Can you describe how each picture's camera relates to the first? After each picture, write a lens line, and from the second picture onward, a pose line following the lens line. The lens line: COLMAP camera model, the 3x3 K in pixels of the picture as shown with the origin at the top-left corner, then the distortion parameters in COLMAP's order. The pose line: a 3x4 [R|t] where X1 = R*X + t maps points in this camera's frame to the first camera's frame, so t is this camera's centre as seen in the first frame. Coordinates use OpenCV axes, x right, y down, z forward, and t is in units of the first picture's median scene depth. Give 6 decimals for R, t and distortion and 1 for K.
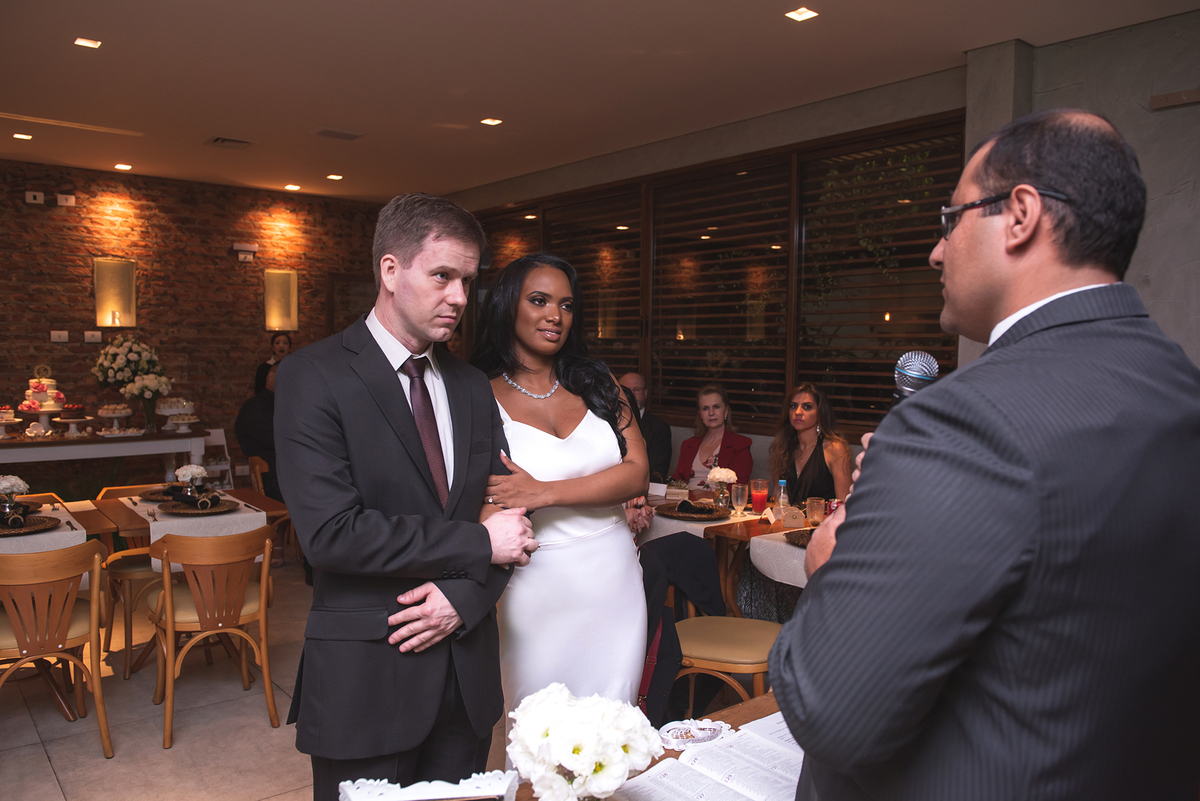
lens RADIAL K [[887.9, 0, 613.0], [0, 887.9, 412.5], [0, 0, 1]] dist [-0.017169, -0.002105]
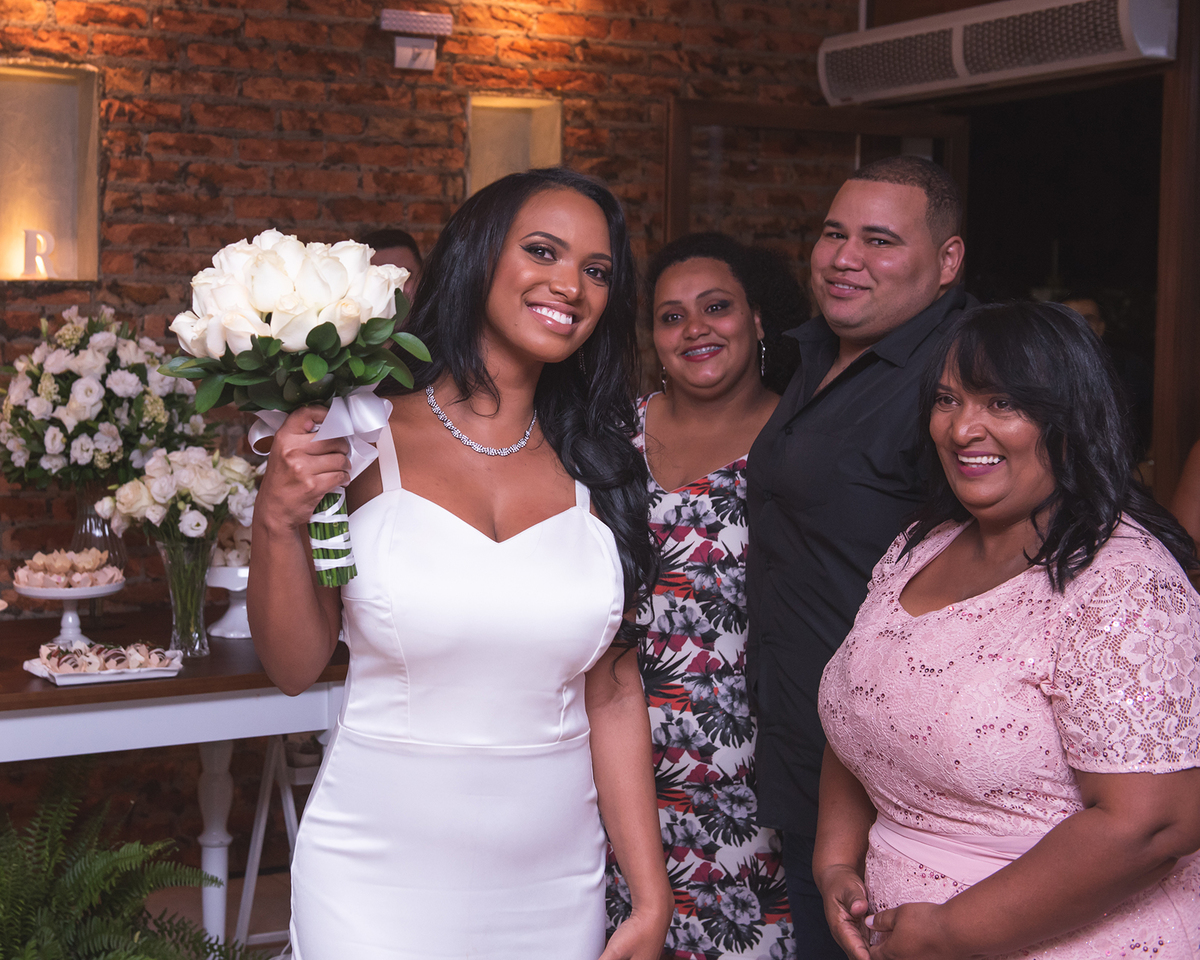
lens RADIAL K [[2178.2, 0, 591.7], [0, 2178.2, 478.2], [0, 0, 1]] dist [0.026656, 0.000000]
pose [[0.977236, 0.009095, -0.211961, -0.202377], [-0.010038, 0.999944, -0.003372, -0.026115], [0.211918, 0.005423, 0.977272, 0.280149]]
